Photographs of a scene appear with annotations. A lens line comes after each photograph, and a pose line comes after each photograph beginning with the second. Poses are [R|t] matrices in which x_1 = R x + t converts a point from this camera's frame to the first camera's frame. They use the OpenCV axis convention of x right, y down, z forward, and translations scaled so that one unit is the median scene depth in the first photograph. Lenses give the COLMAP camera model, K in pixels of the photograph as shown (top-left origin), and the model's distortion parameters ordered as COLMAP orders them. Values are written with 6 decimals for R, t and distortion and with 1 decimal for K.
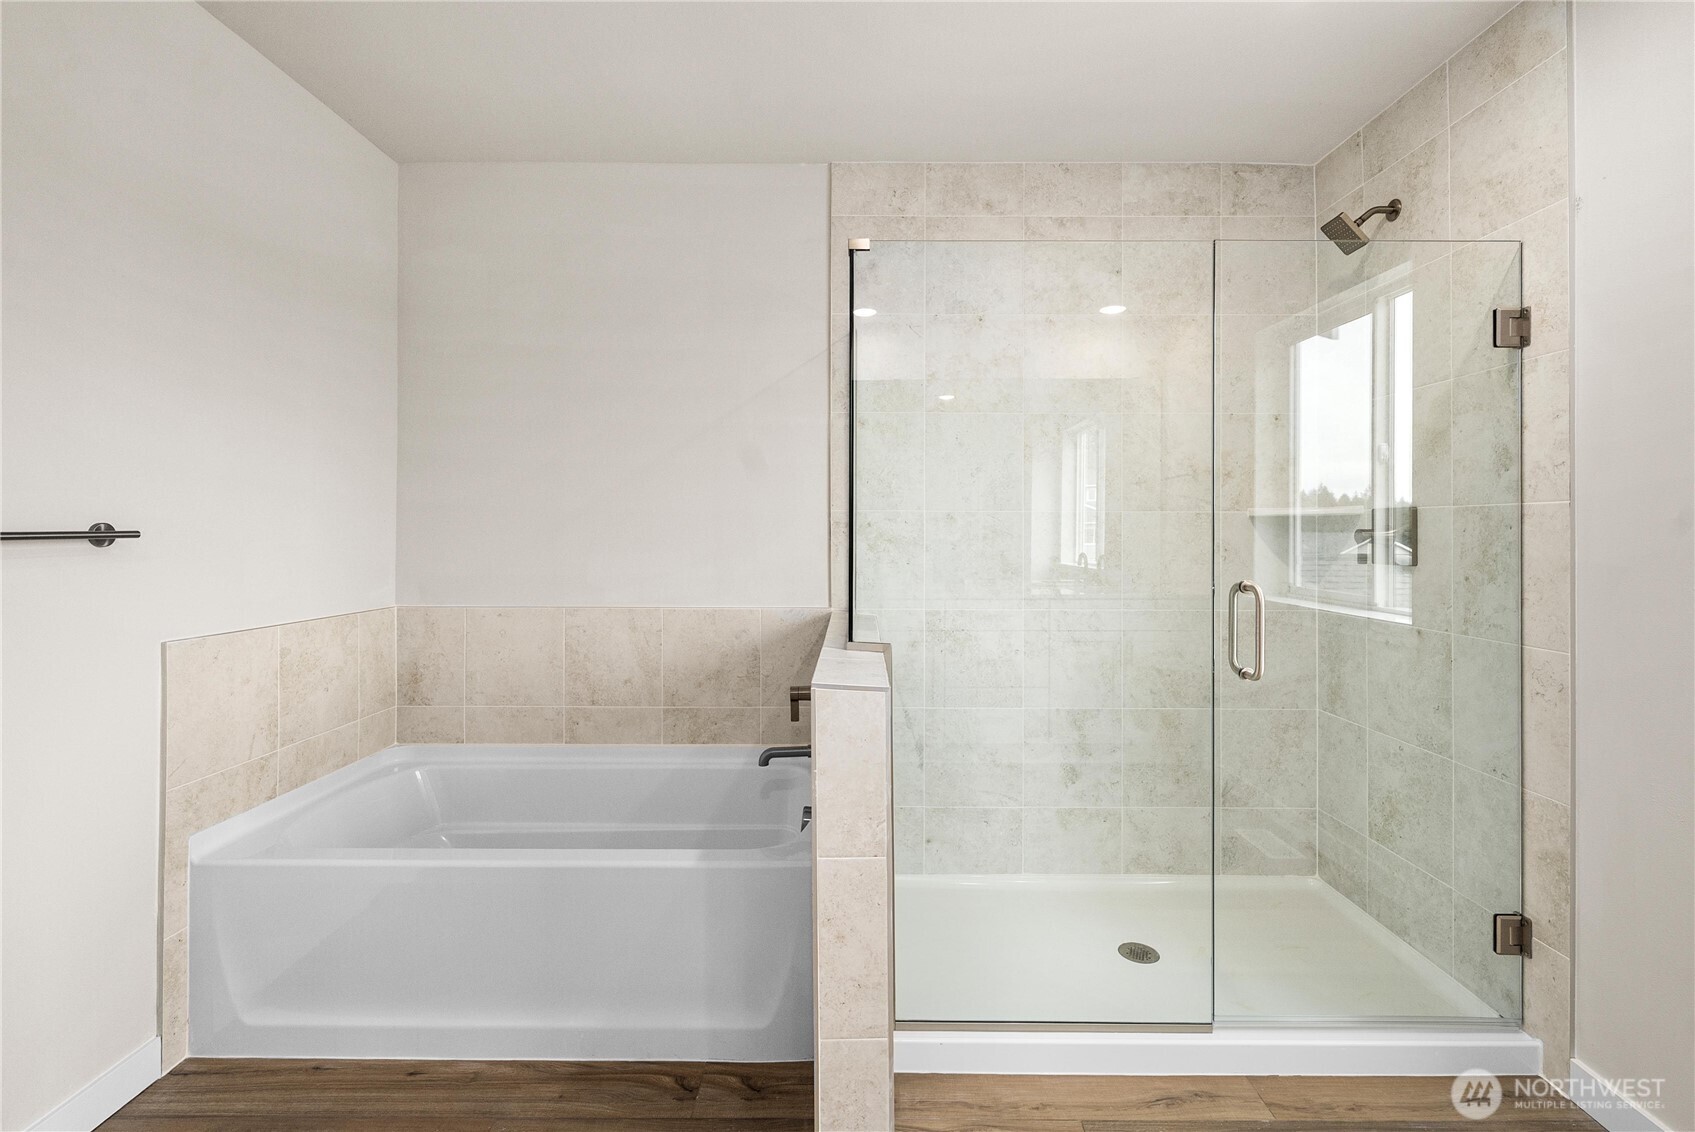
lens RADIAL K [[732.5, 0, 850.7], [0, 732.5, 523.5], [0, 0, 1]] dist [-0.000702, -0.000185]
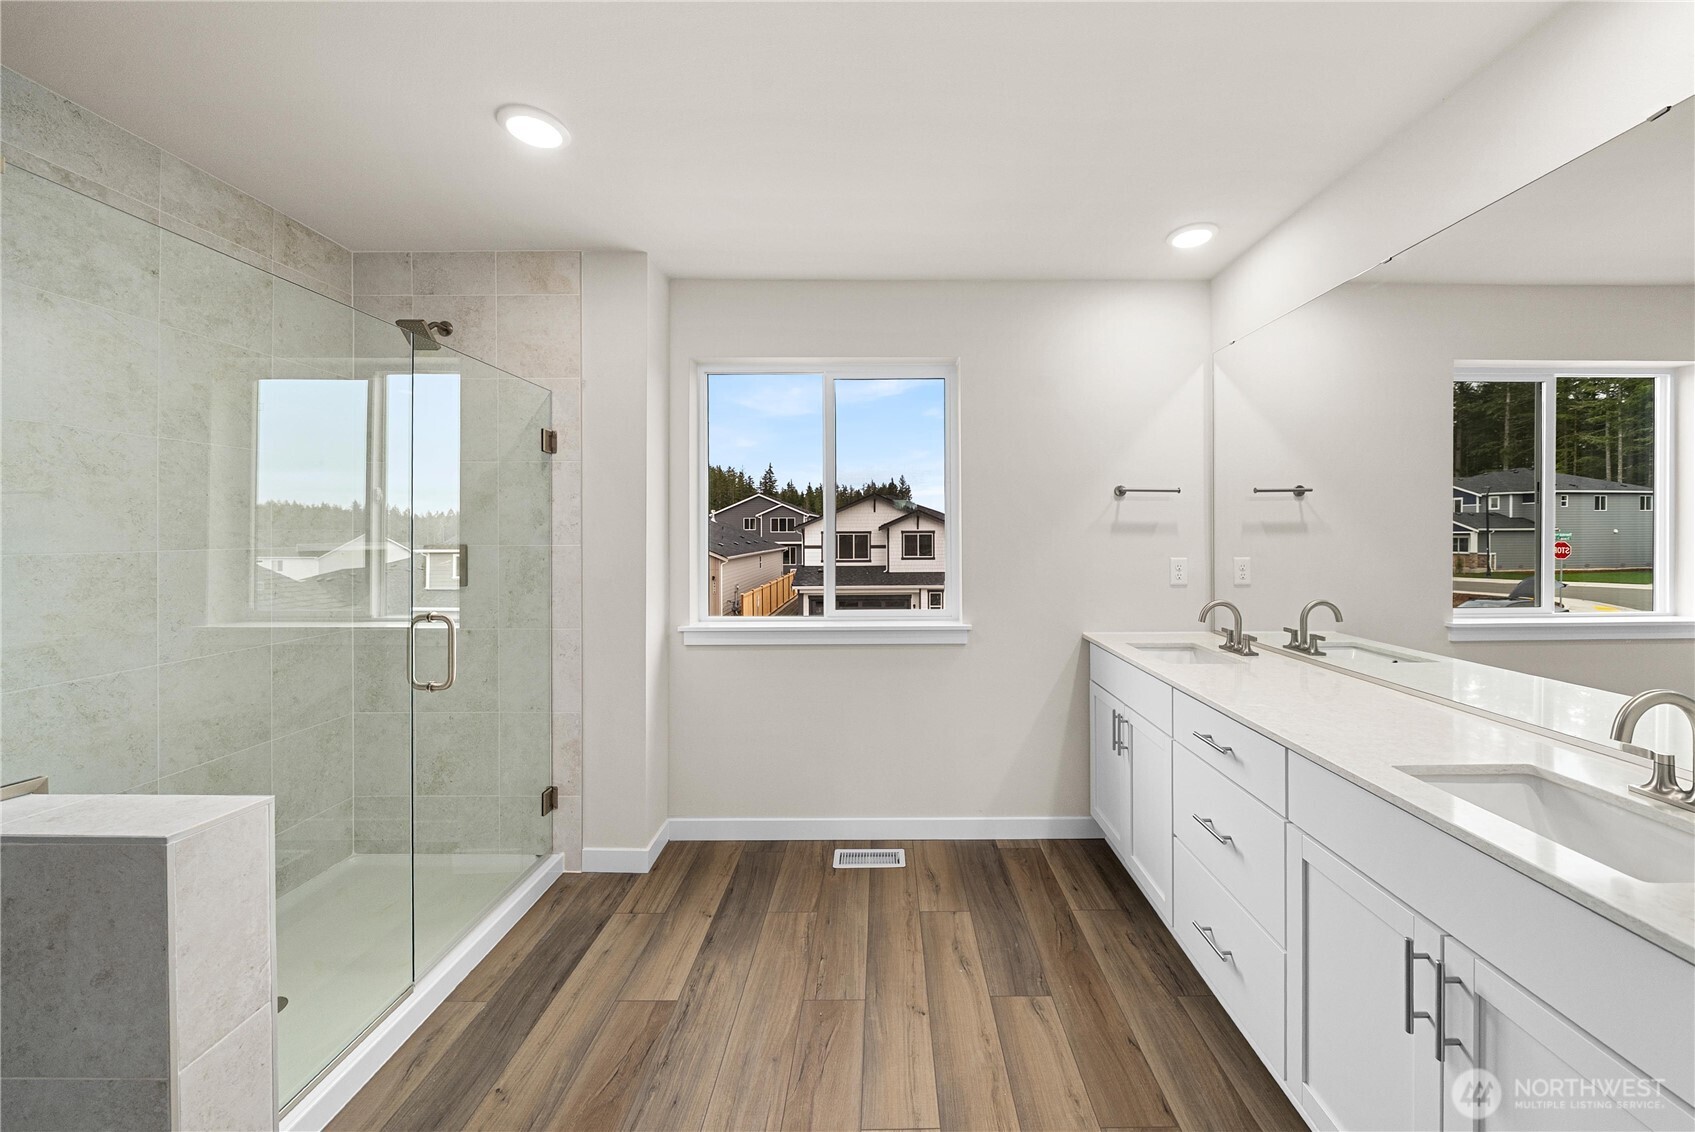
lens RADIAL K [[608.7, 0, 850.6], [0, 608.7, 529.2], [0, 0, 1]] dist [-0.014573, -0.000066]
pose [[0.050536, 0.000700, 0.998722, -0.426784], [0.002917, 0.999995, -0.000848, -0.057363], [-0.998718, 0.002956, 0.050534, 0.219002]]
